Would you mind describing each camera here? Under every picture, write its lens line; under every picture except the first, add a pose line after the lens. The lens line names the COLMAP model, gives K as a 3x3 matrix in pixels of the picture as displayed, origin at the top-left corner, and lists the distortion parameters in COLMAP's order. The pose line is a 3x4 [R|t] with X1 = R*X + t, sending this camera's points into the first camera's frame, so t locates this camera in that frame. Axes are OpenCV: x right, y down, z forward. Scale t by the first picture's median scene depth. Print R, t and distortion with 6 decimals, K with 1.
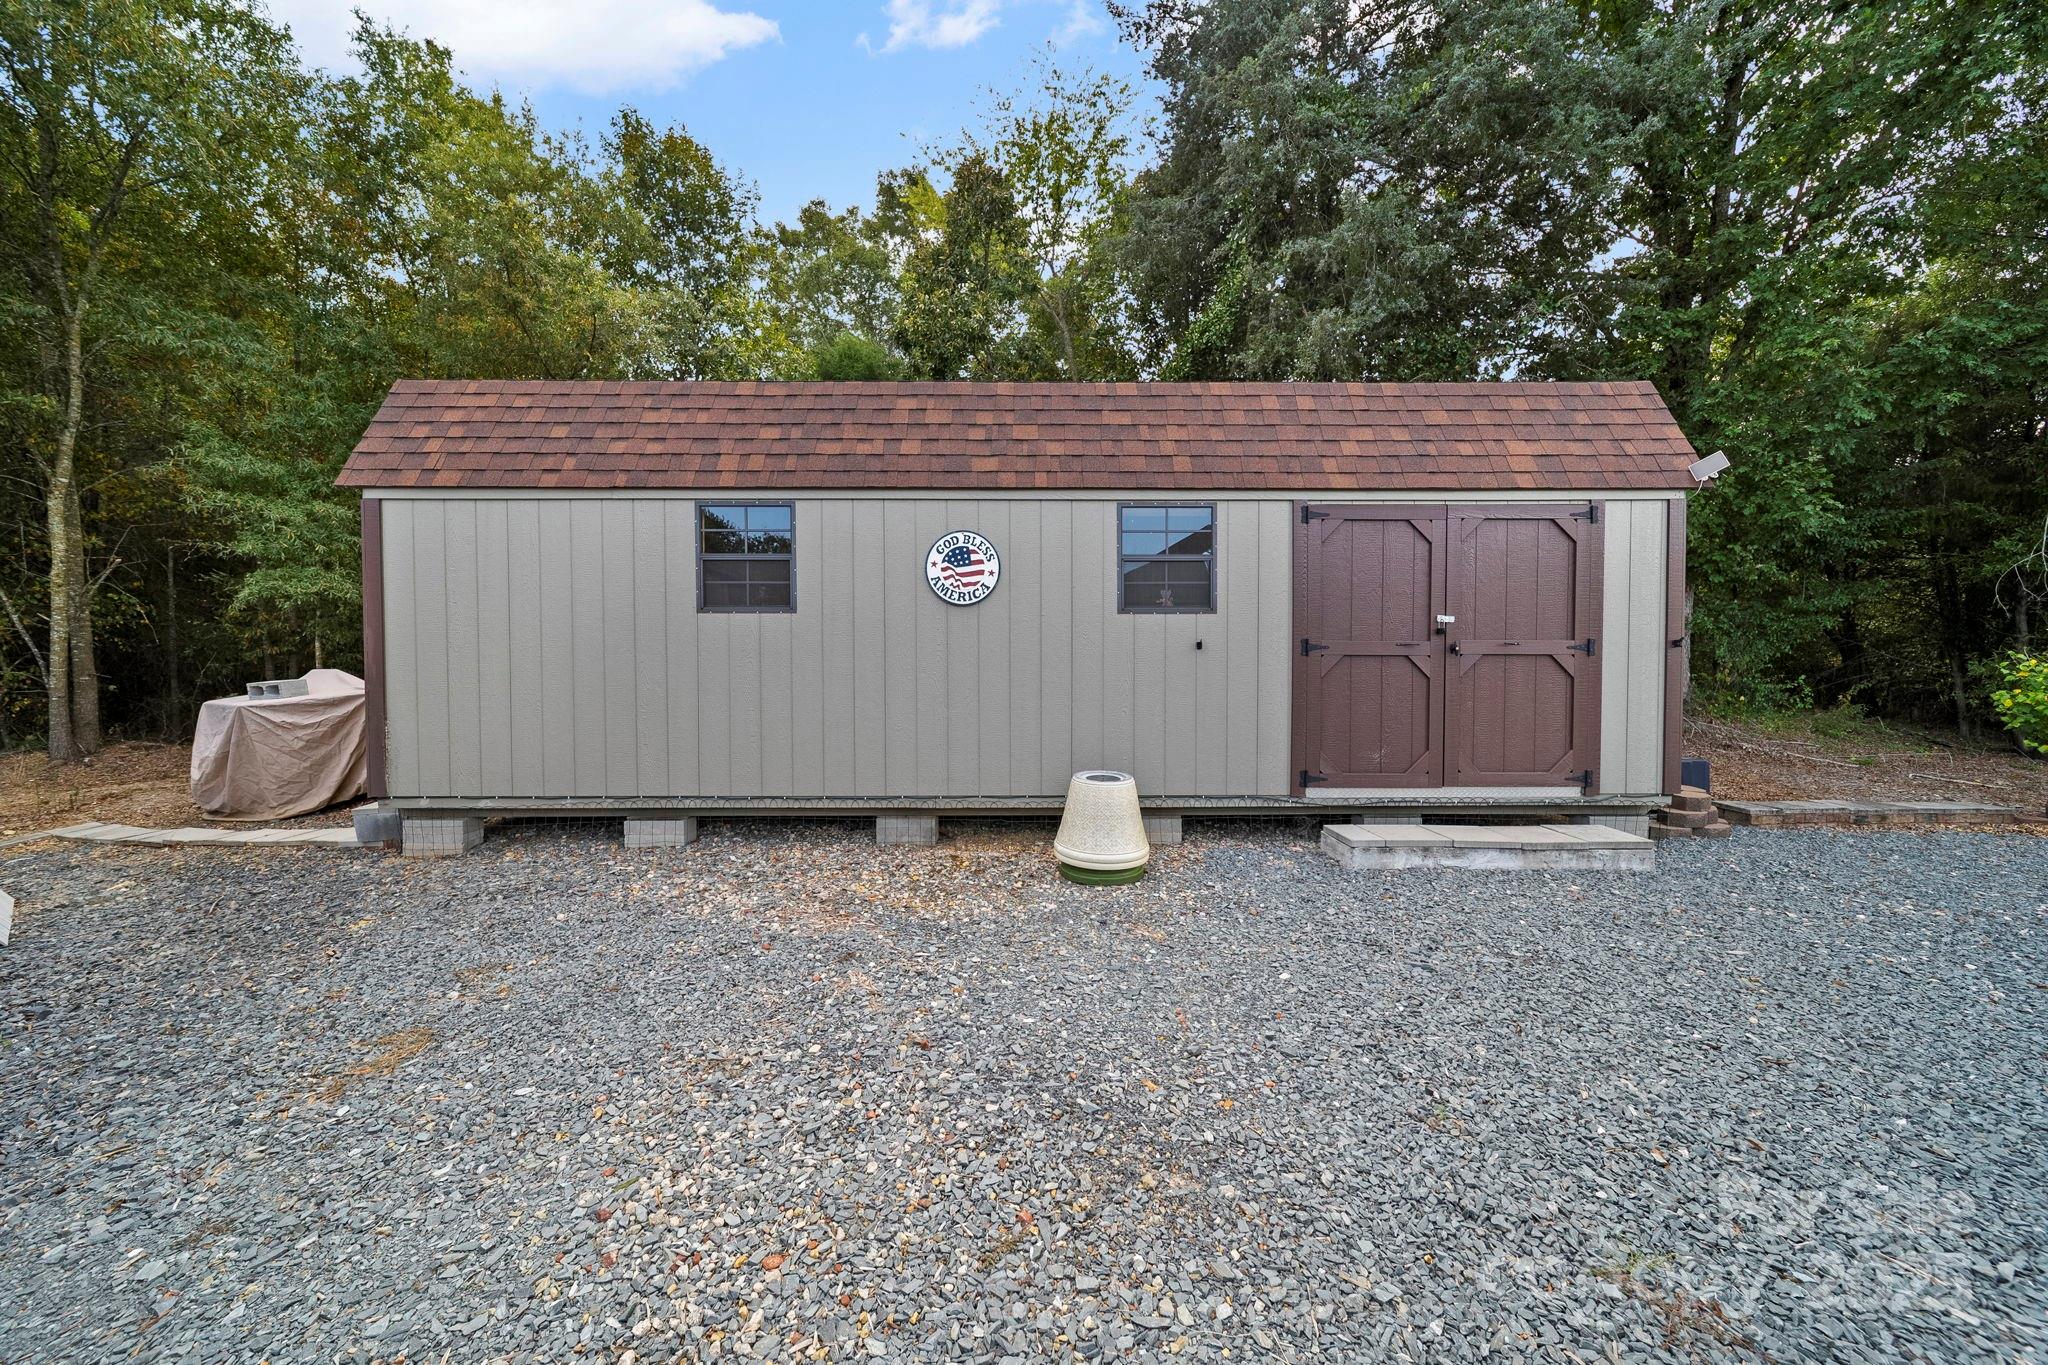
lens RADIAL K [[727.7, 0, 1026.8], [0, 727.7, 678.3], [0, 0, 1]] dist [-0.006131, -0.000331]
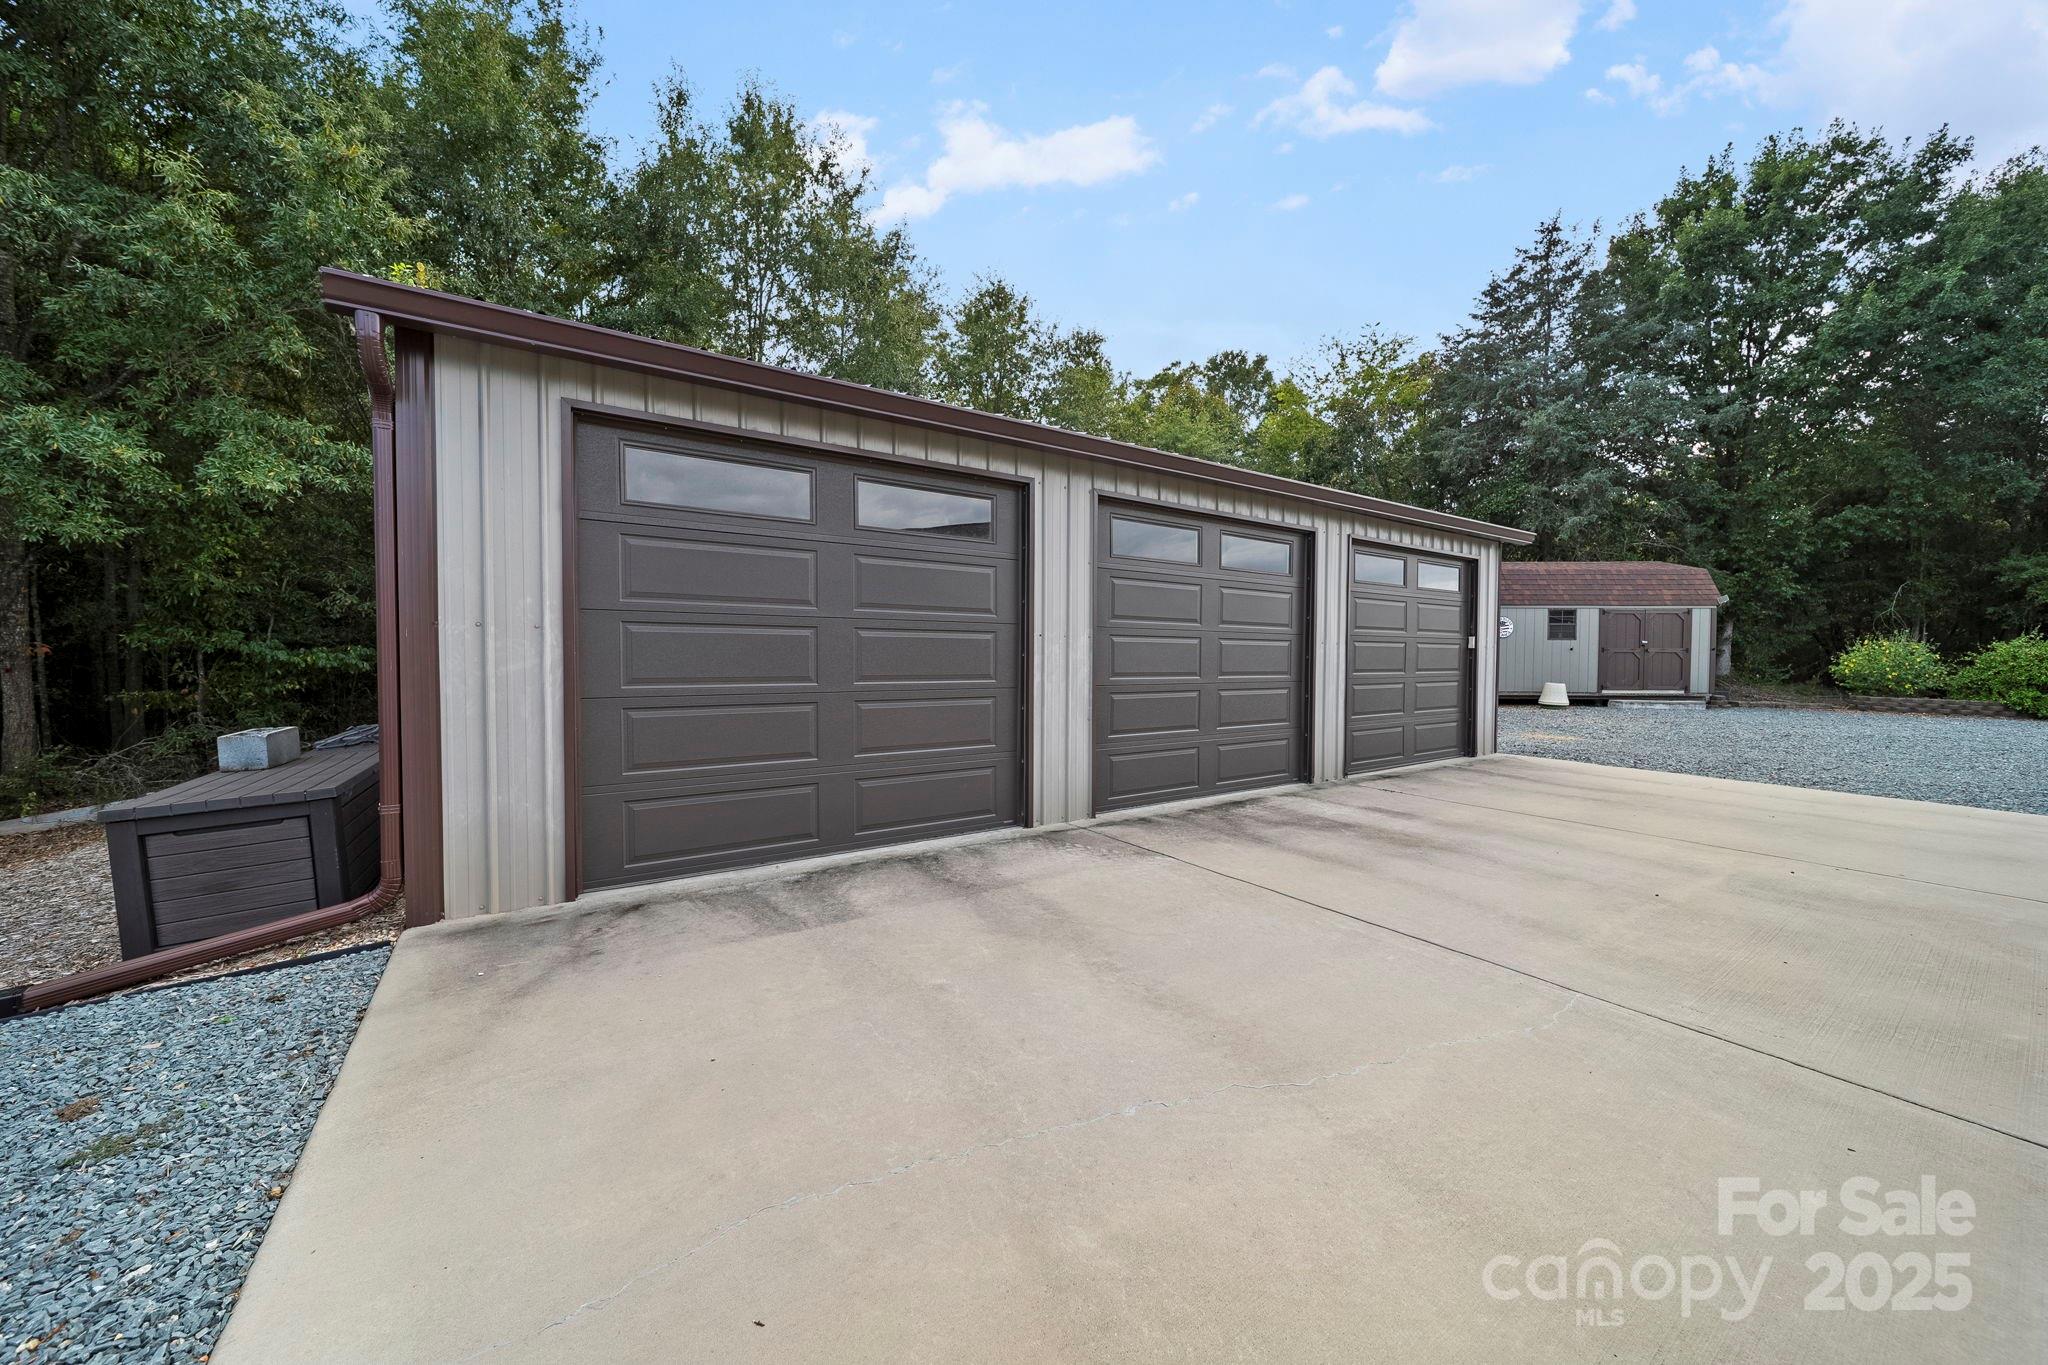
lens RADIAL K [[727.7, 0, 1021.2], [0, 727.7, 676.8], [0, 0, 1]] dist [-0.006131, -0.000331]
pose [[0.998289, 0.006923, -0.058069, -2.206435], [-0.006961, 0.999976, -0.000463, 0.108278], [0.058064, 0.000866, 0.998312, -2.645868]]
